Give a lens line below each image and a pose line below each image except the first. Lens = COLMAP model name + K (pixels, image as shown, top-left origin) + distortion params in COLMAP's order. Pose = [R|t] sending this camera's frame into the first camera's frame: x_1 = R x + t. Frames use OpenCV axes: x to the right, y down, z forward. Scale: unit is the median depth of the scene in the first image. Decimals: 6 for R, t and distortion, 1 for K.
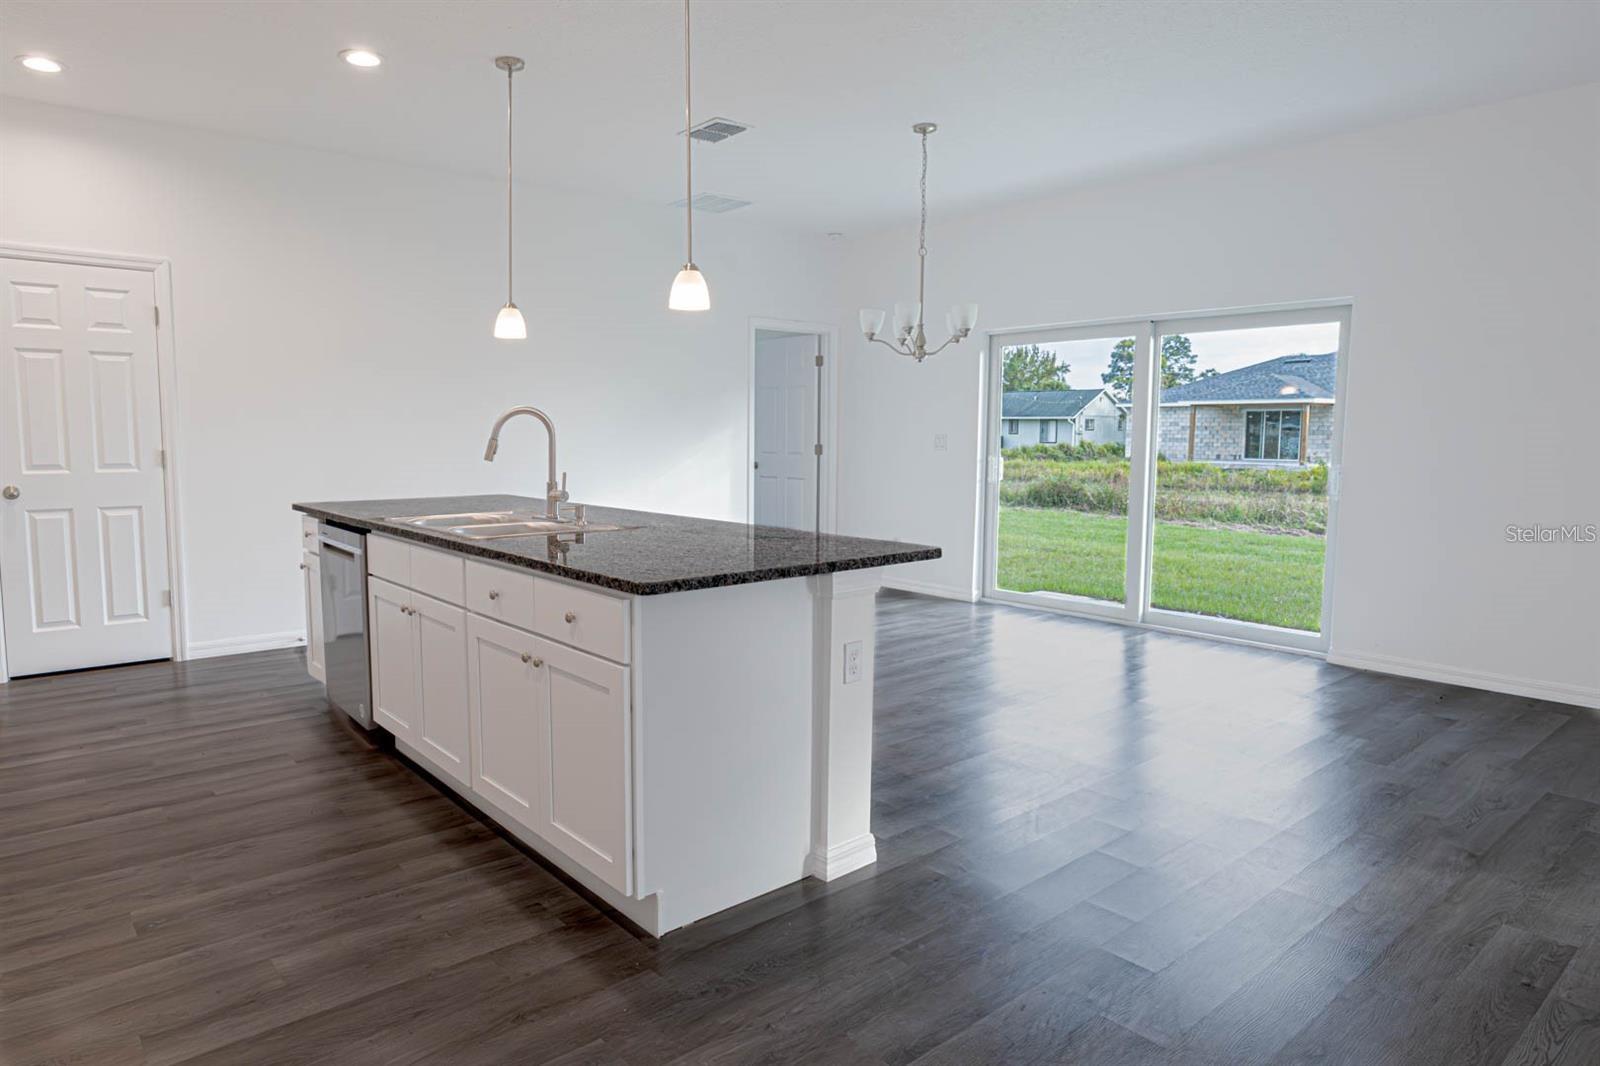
lens RADIAL K [[956.4, 0, 798.9], [0, 956.4, 537.5], [0, 0, 1]] dist [0.002555, -0.000012]
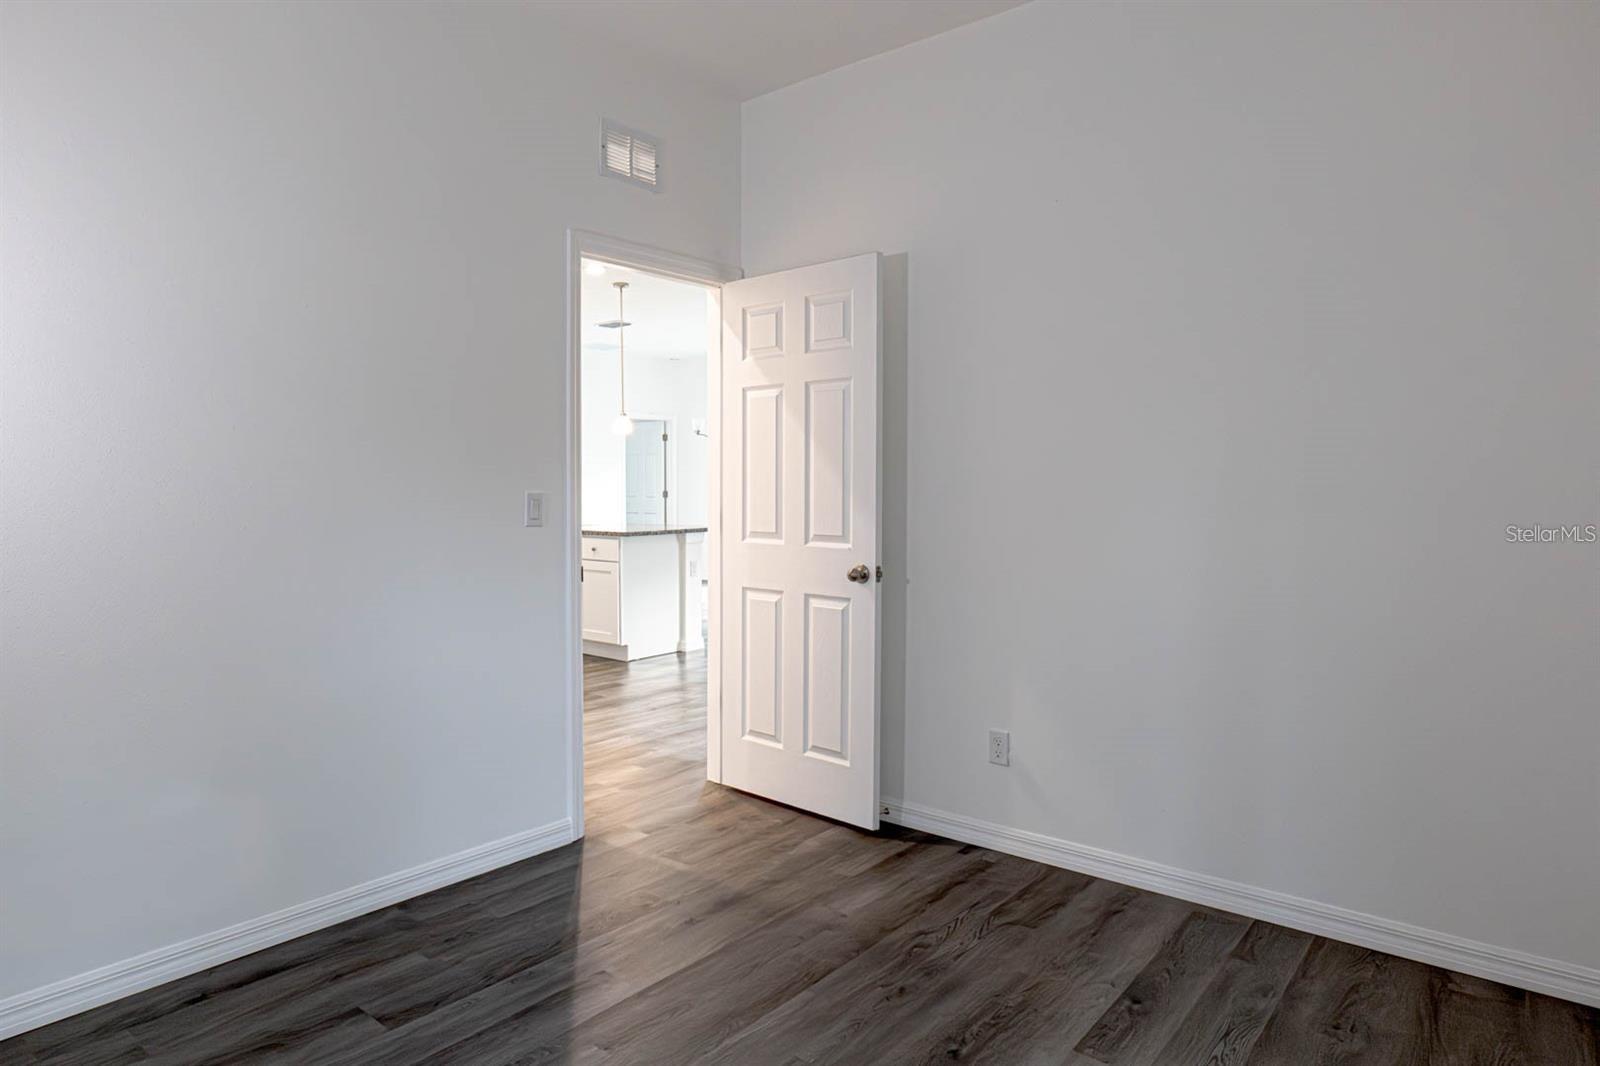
lens RADIAL K [[956.4, 0, 798.4], [0, 956.4, 532.3], [0, 0, 1]] dist [0.002555, -0.000012]
pose [[0.984219, -0.017010, 0.176137, -0.126056], [0.027113, 0.998112, -0.055111, 0.185246], [-0.174867, 0.059017, 0.982822, -1.697074]]
